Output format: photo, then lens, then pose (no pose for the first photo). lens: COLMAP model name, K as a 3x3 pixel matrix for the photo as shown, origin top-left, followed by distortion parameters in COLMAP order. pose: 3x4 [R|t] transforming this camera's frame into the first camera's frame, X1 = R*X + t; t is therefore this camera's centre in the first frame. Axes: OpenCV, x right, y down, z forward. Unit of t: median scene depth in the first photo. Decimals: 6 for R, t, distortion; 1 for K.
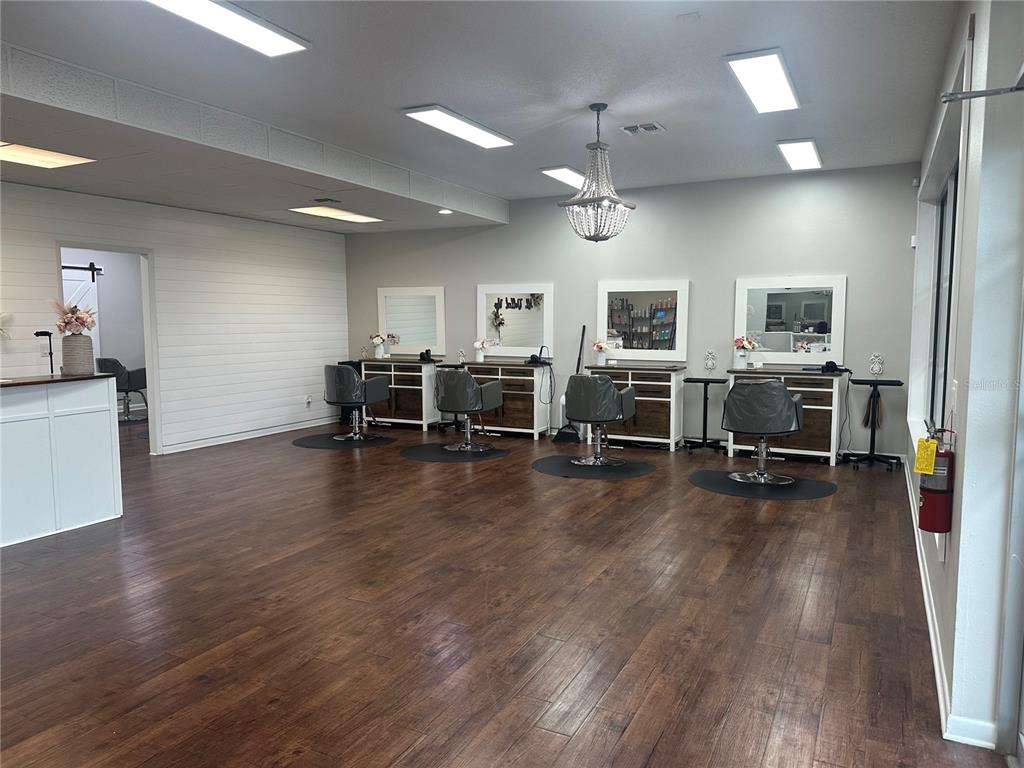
lens RADIAL K [[713.3, 0, 513.2], [0, 713.3, 392.0], [0, 0, 1]] dist [0.010961, -0.004601]
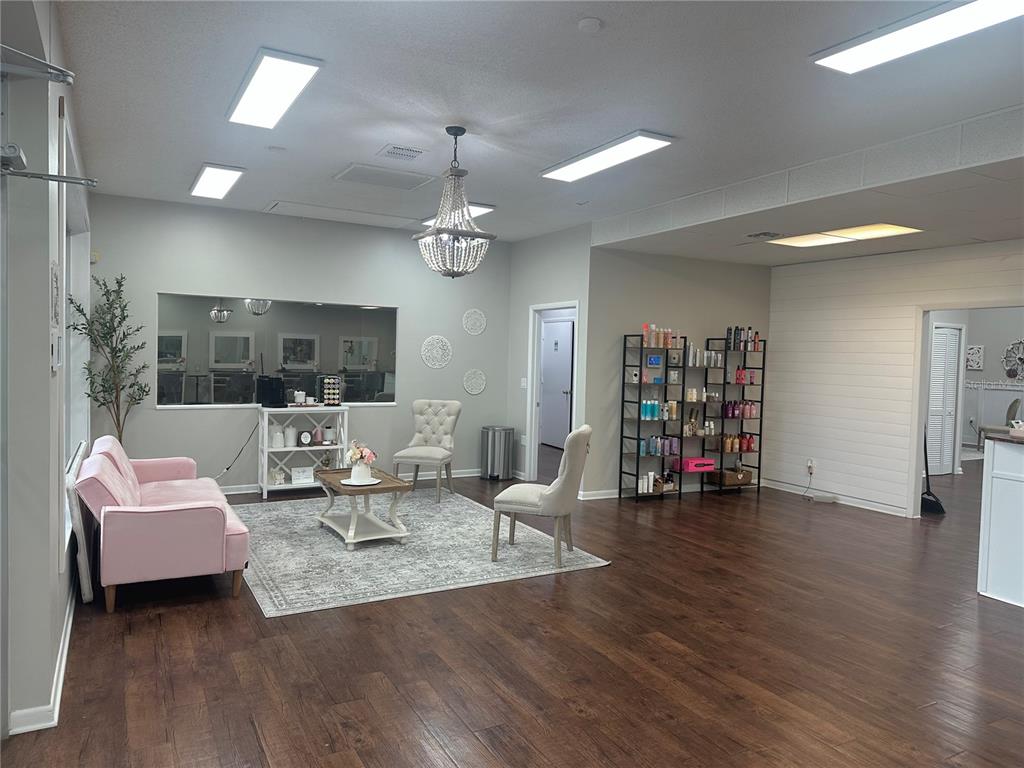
lens RADIAL K [[713.3, 0, 517.8], [0, 713.3, 375.9], [0, 0, 1]] dist [0.010961, -0.004601]
pose [[-0.554608, 0.008317, -0.832070, 0.224662], [-0.114132, 0.989739, 0.085967, -0.048736], [0.824247, 0.142644, -0.547968, 0.426843]]
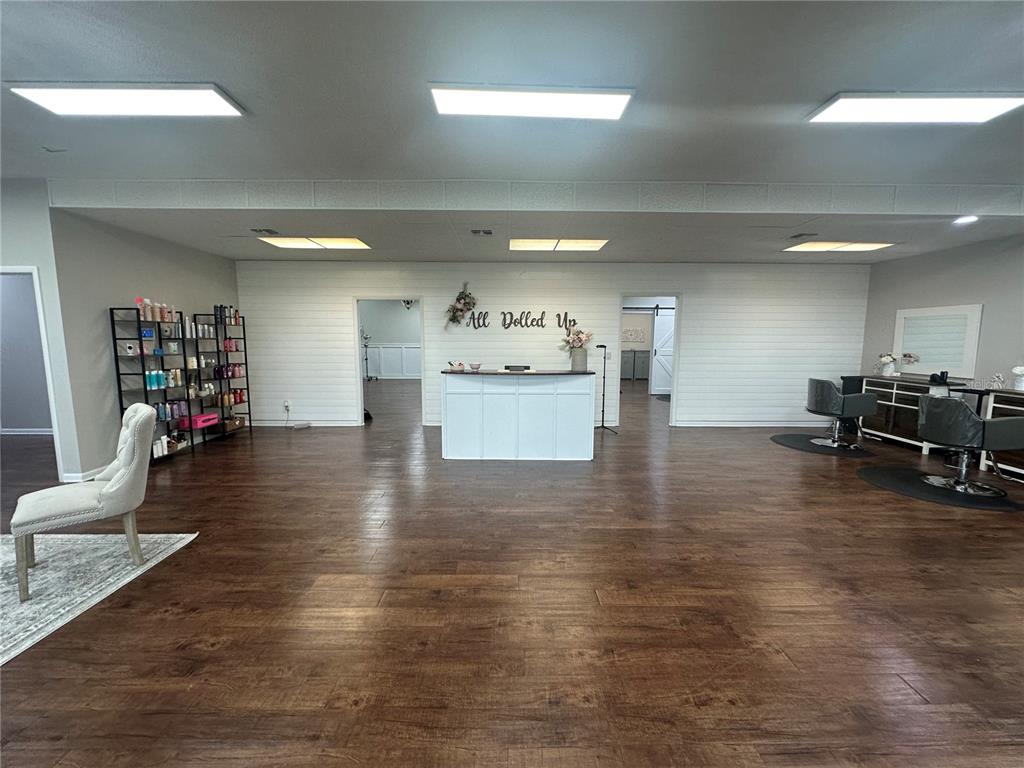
lens RADIAL K [[408.8, 0, 509.8], [0, 408.8, 381.4], [0, 0, 1]] dist [0.004438, 0.000055]
pose [[0.466452, 0.097209, -0.879189, 0.101885], [-0.095076, 0.993695, 0.059427, -0.025499], [0.879422, 0.055869, 0.472753, 0.246014]]
